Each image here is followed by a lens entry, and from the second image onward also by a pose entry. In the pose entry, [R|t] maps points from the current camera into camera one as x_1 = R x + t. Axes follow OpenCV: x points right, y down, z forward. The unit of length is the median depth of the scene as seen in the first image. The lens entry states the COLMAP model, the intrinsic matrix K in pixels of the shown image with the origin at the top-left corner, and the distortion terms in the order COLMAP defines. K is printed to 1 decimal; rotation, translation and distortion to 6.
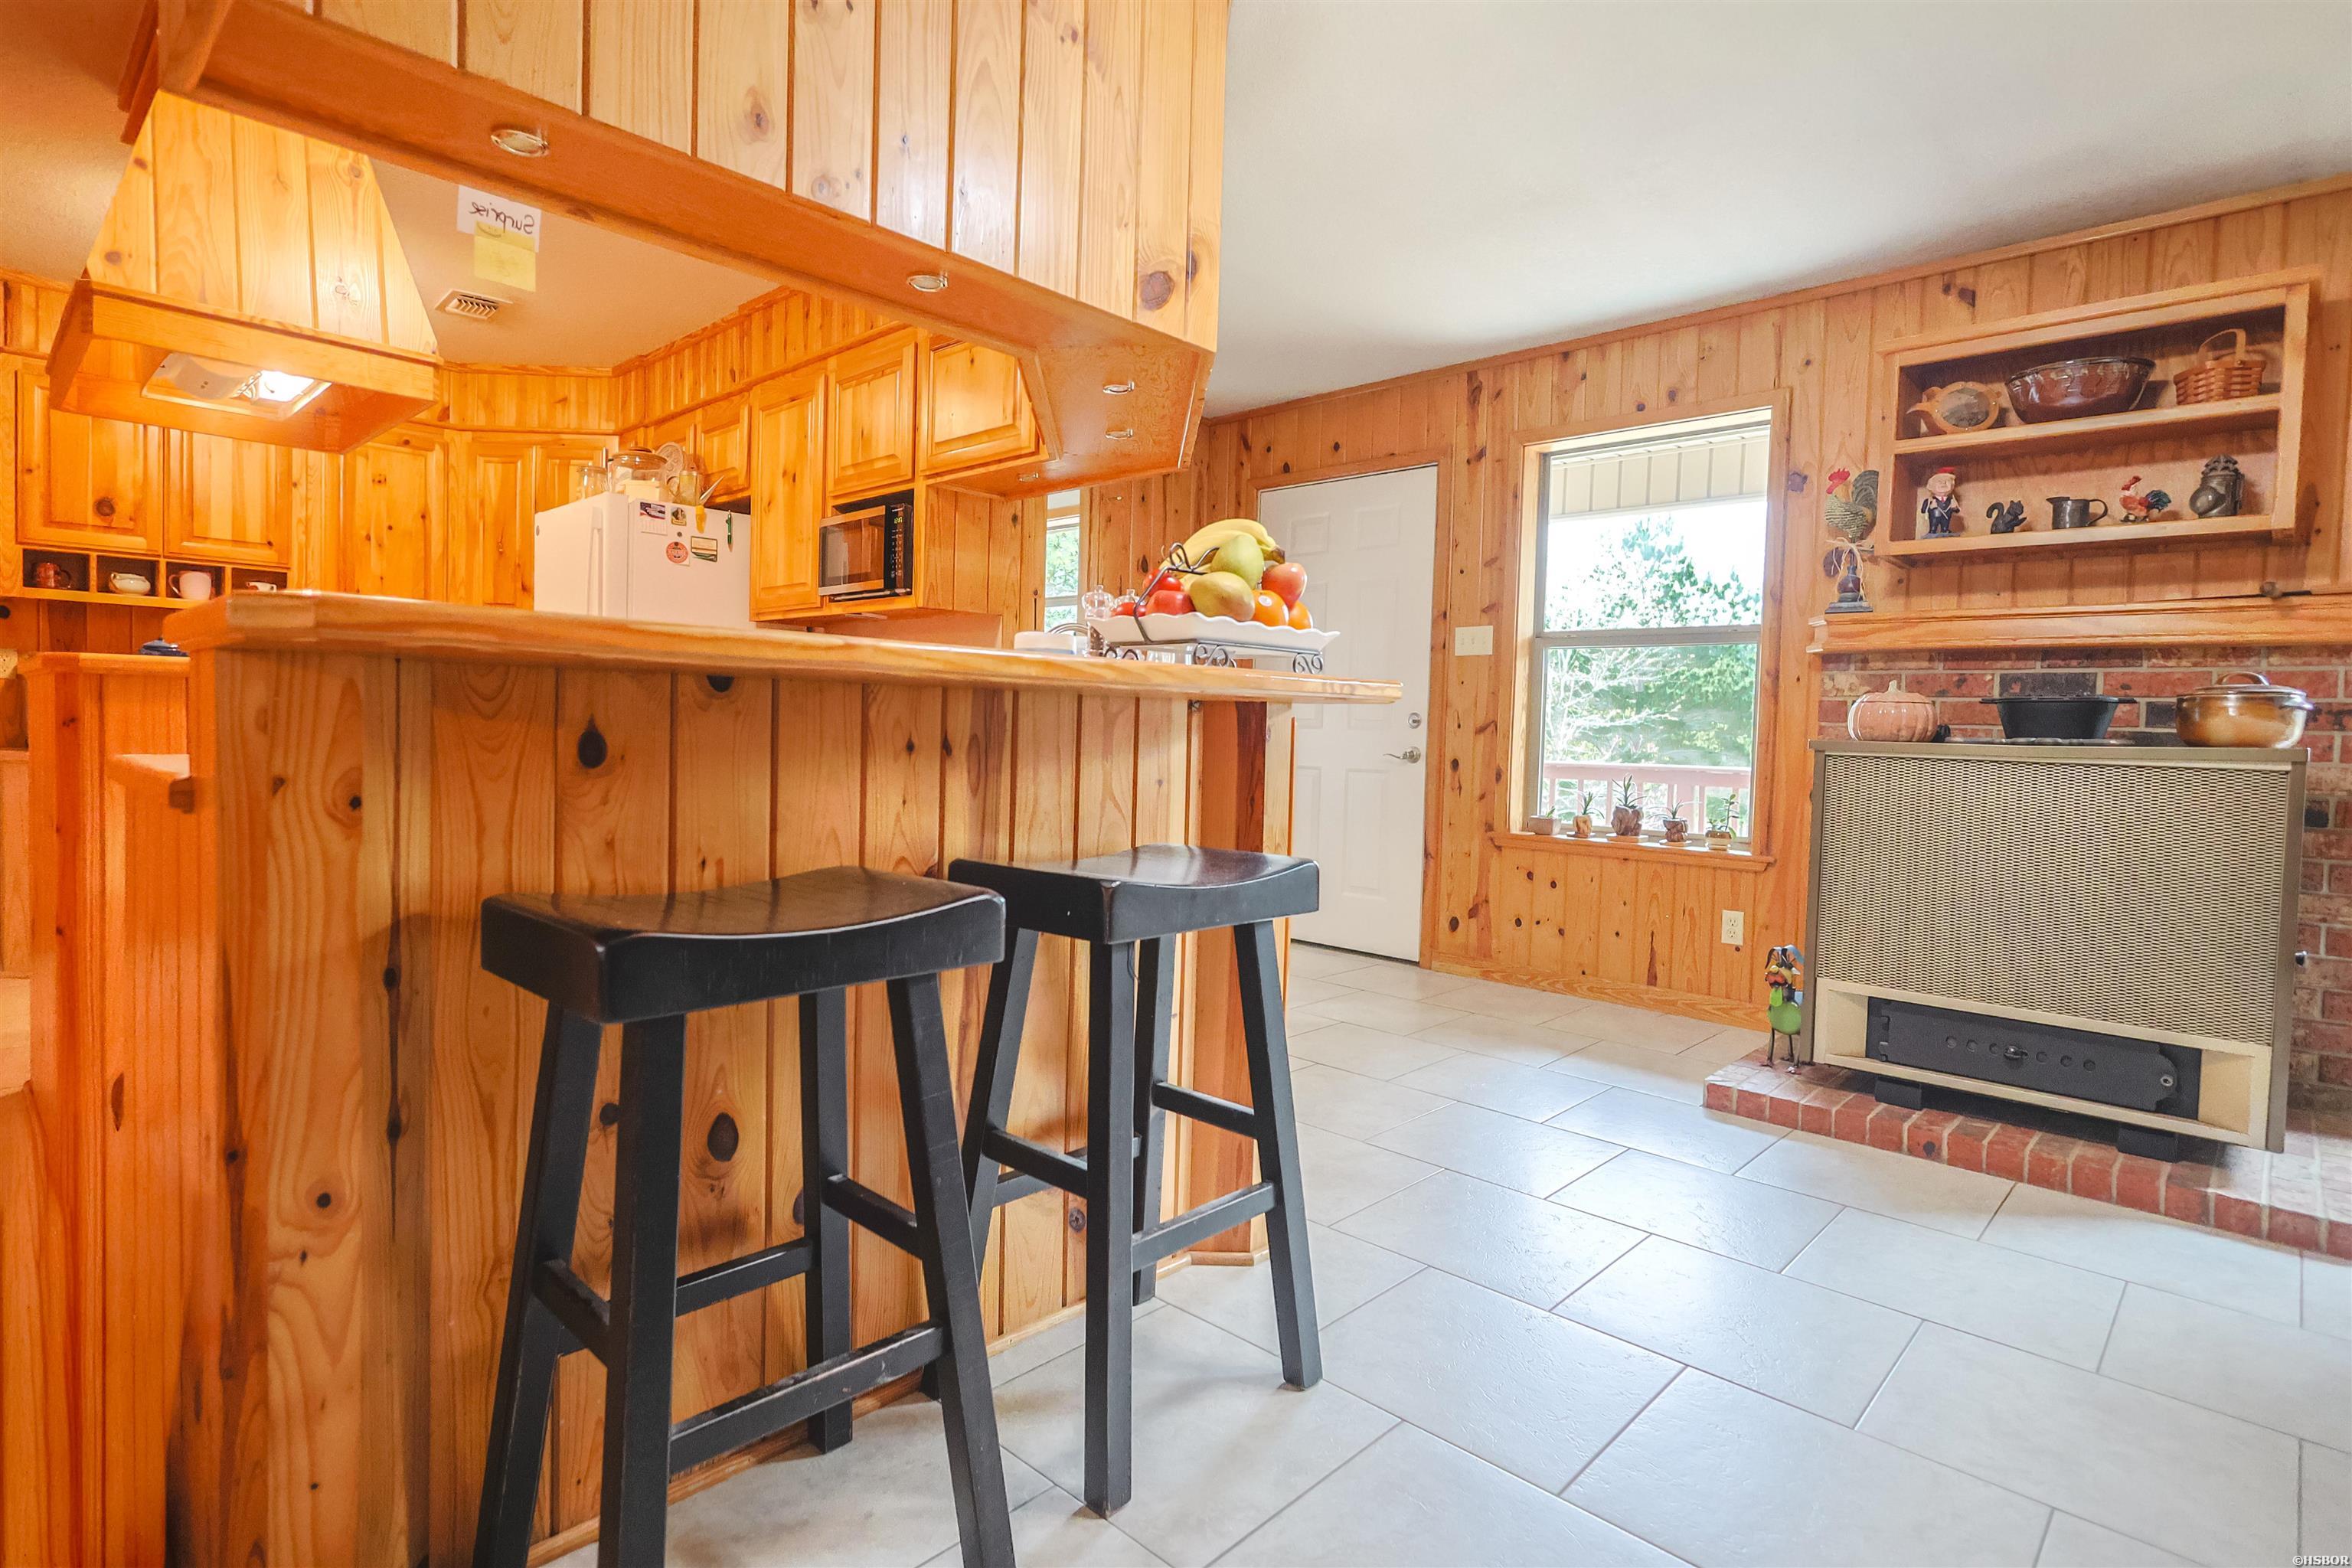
lens RADIAL K [[1180.2, 0, 1136.3], [0, 1180.2, 760.8], [0, 0, 1]] dist [0.001908, 0.000193]
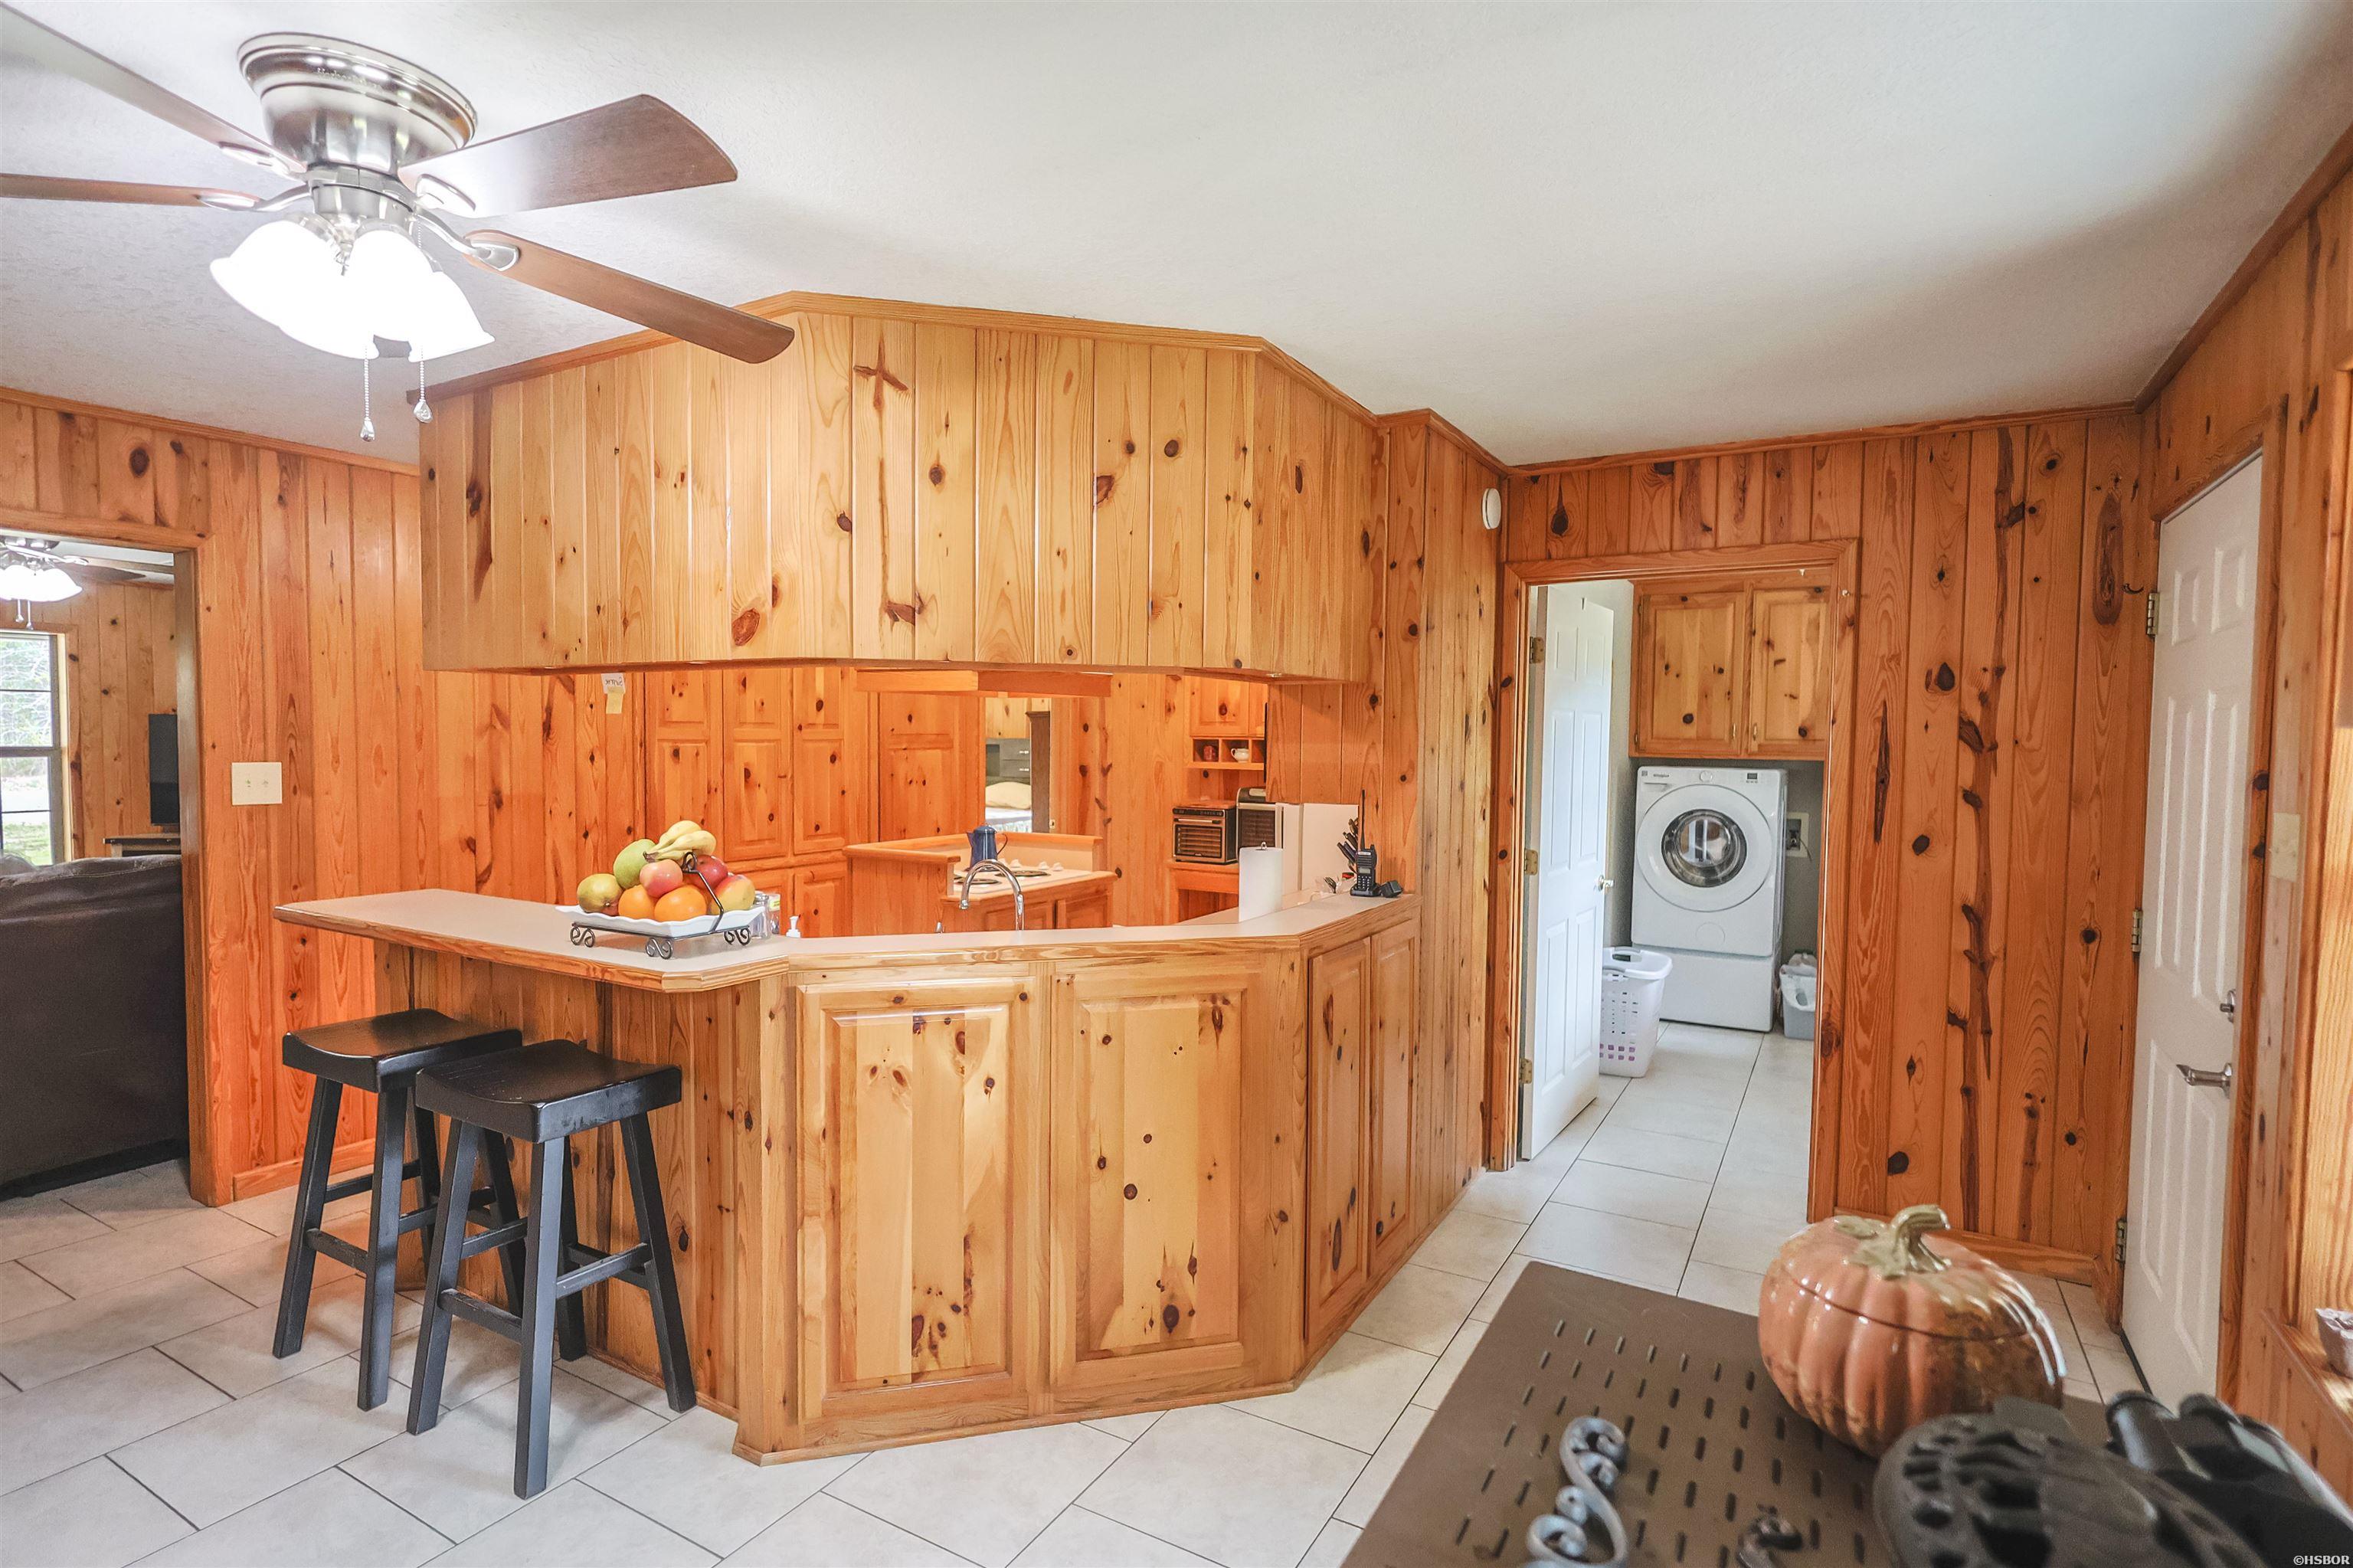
lens RADIAL K [[1177.7, 0, 1176.5], [0, 1177.7, 784.0], [0, 0, 1]] dist [-0.001874, -0.000304]
pose [[0.247483, 0.015156, -0.968774, 0.751504], [-0.039022, 0.999222, 0.005664, -0.135777], [0.968106, 0.036401, 0.247882, 0.614771]]
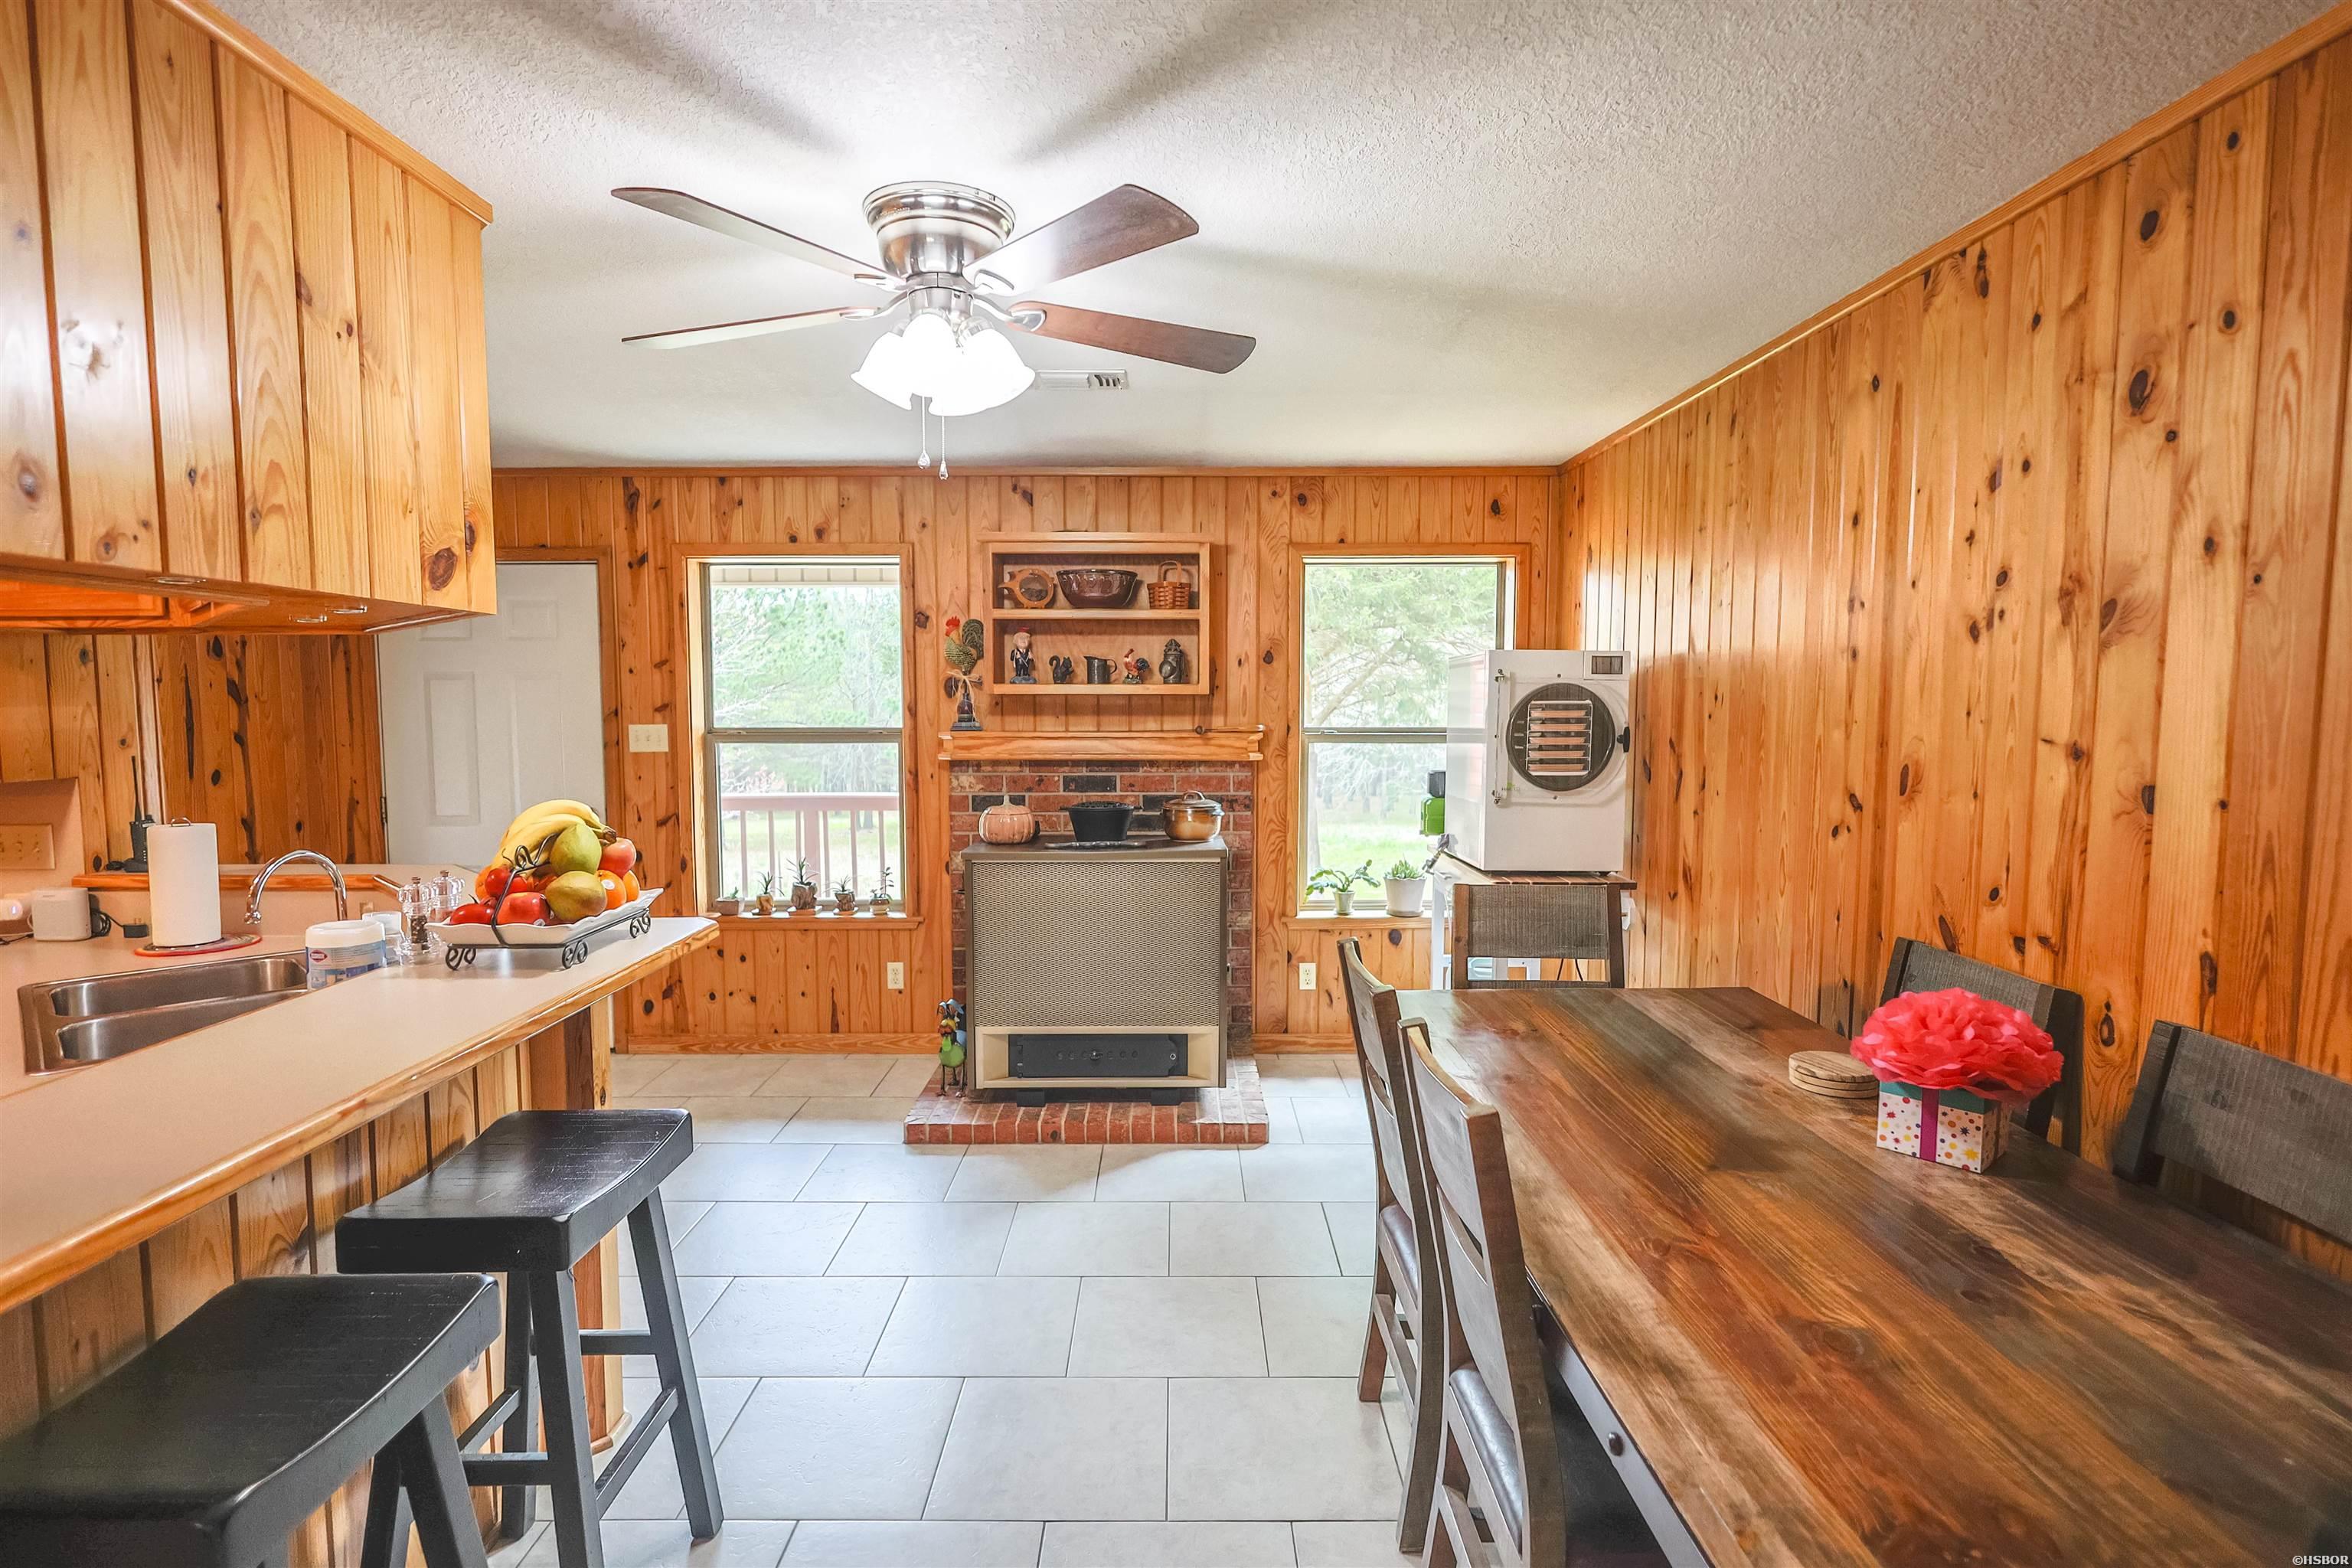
lens RADIAL K [[1177.2, 0, 1176.0], [0, 1177.2, 784.0], [0, 0, 1]] dist [-0.001874, -0.000304]
pose [[0.713080, -0.080613, 0.696432, -0.134913], [0.044821, 0.996577, 0.069463, -0.138056], [-0.699648, -0.018318, 0.714253, -0.087527]]
